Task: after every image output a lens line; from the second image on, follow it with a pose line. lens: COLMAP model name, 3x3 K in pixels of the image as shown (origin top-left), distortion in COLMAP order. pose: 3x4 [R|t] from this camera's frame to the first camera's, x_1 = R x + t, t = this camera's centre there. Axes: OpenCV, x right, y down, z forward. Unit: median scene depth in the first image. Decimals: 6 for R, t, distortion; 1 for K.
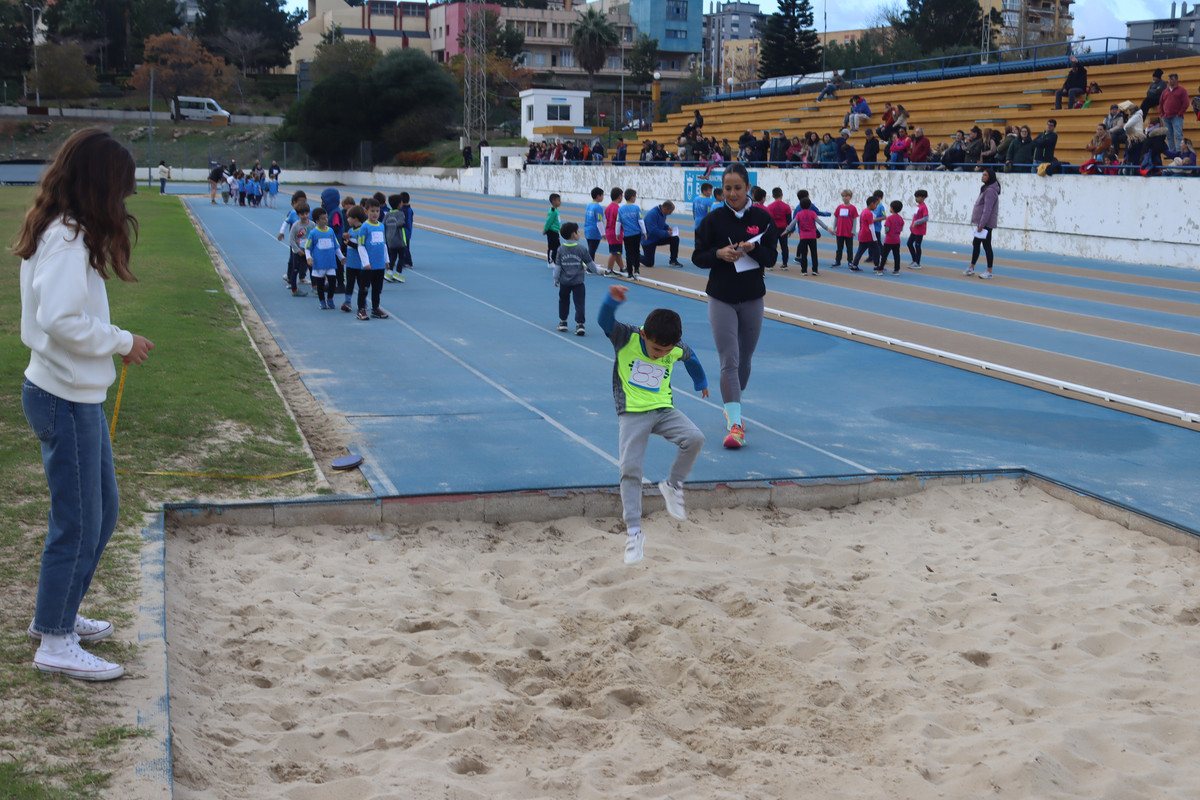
lens RADIAL K [[1430.7, 0, 599.3], [0, 1430.7, 400.3], [0, 0, 1]] dist [-0.068603, 0.000000]
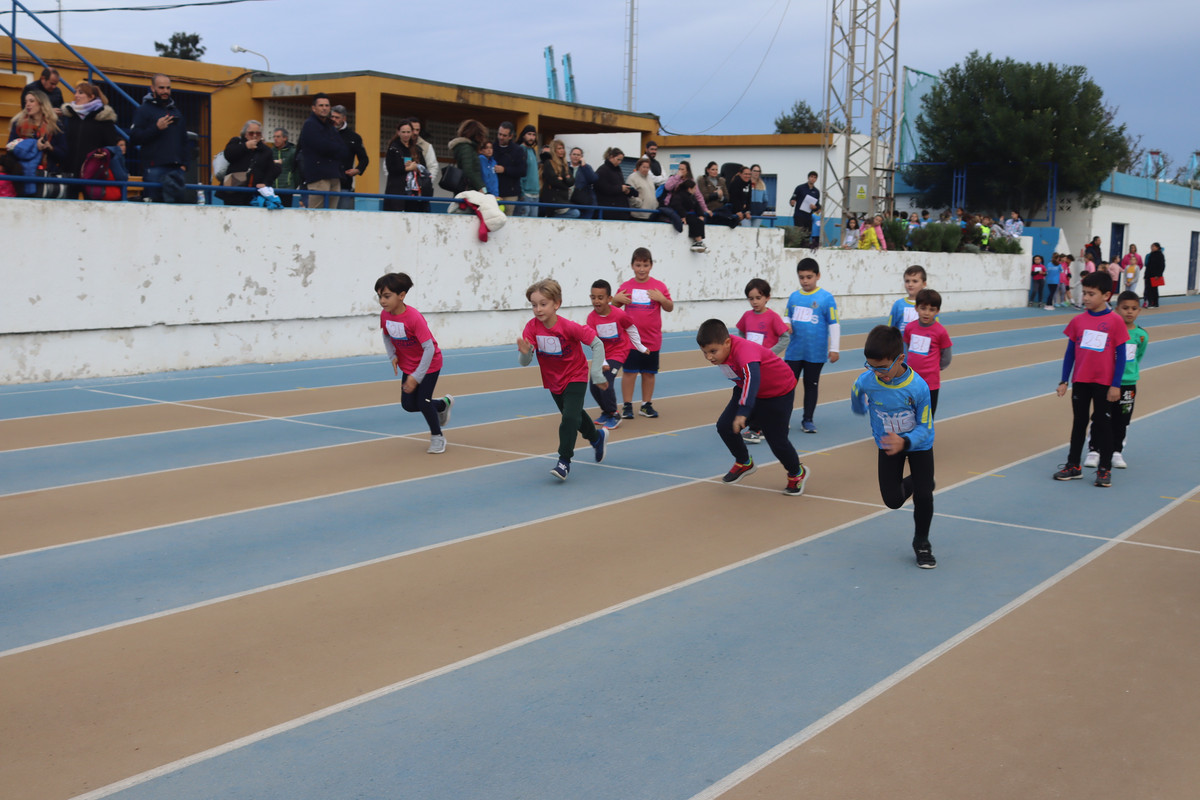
lens RADIAL K [[1430.7, 0, 590.8], [0, 1430.7, 401.9], [0, 0, 1]] dist [-0.068603, 0.000000]
pose [[-0.619960, -0.141096, 0.771843, -0.119745], [0.074068, 0.968782, 0.236590, -0.204106], [-0.781130, 0.203845, -0.590156, 1.229039]]
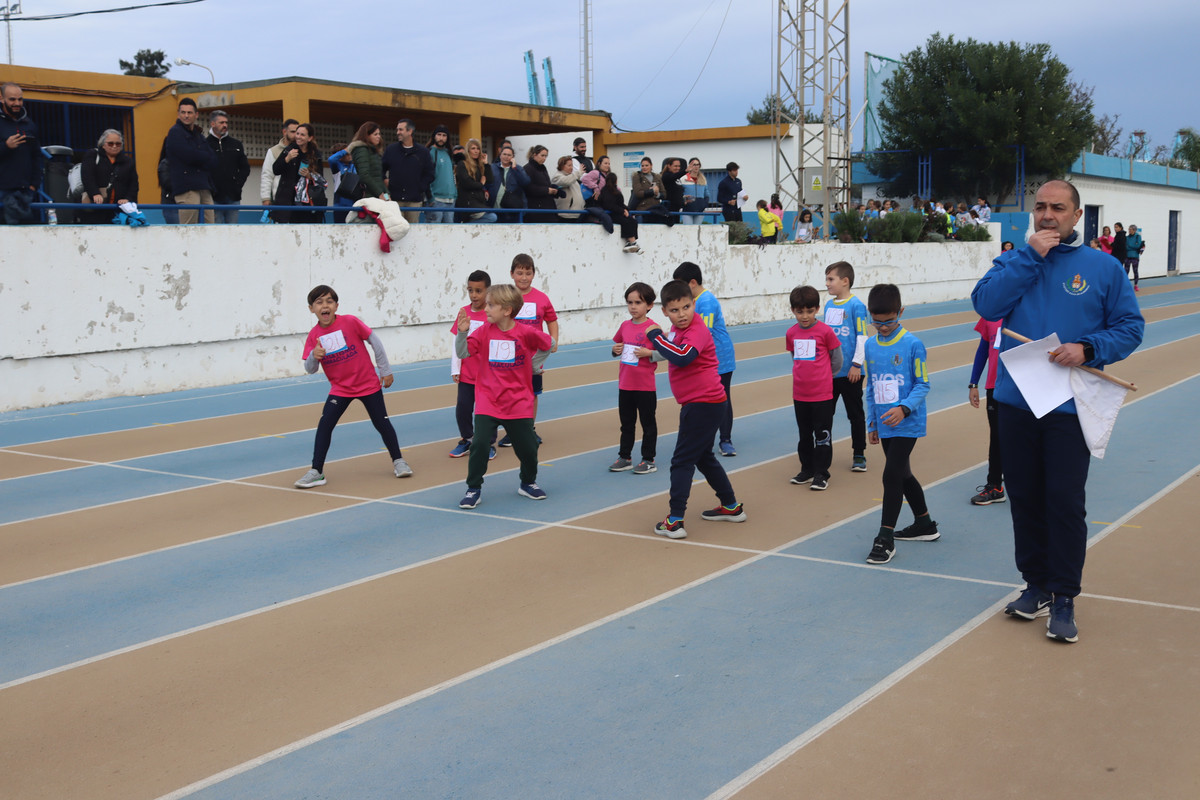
lens RADIAL K [[1430.7, 0, 609.4], [0, 1430.7, 400.3], [0, 0, 1]] dist [-0.068603, 0.000000]
pose [[-0.635544, -0.112846, 0.763774, -0.101125], [0.110743, 0.965707, 0.234831, -0.194392], [-0.764081, 0.233828, -0.601252, 1.169453]]
